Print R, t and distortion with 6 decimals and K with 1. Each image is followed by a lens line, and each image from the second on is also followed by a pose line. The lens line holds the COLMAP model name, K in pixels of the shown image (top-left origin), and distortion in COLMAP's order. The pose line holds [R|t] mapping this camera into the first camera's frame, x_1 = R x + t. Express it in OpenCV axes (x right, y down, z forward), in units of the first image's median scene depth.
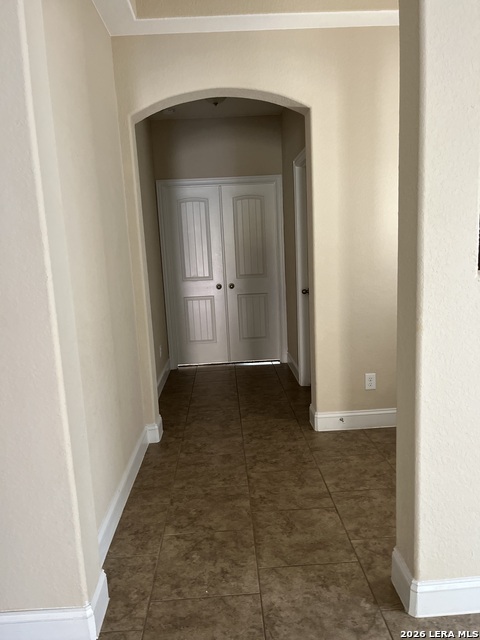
lens RADIAL K [[492.9, 0, 240.0], [0, 492.9, 320.0], [0, 0, 1]] dist [0.042183, -0.056369]
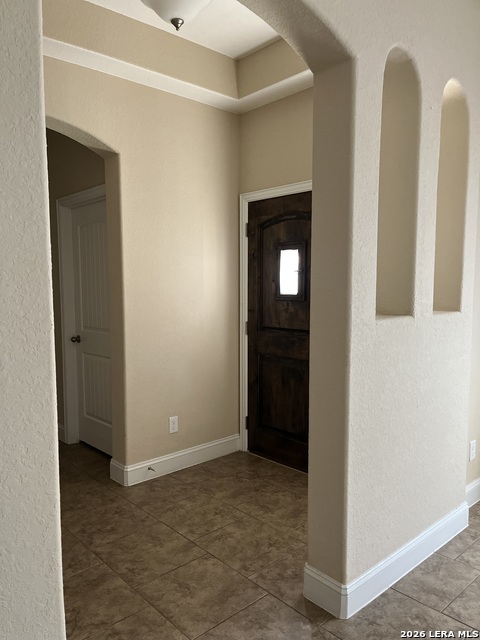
lens RADIAL K [[492.9, 0, 240.0], [0, 492.9, 320.0], [0, 0, 1]] dist [0.042183, -0.056369]
pose [[0.760452, -0.003429, 0.649385, -0.408051], [0.064225, 0.995481, -0.069954, -0.014789], [-0.646210, 0.094903, 0.757236, 0.161858]]
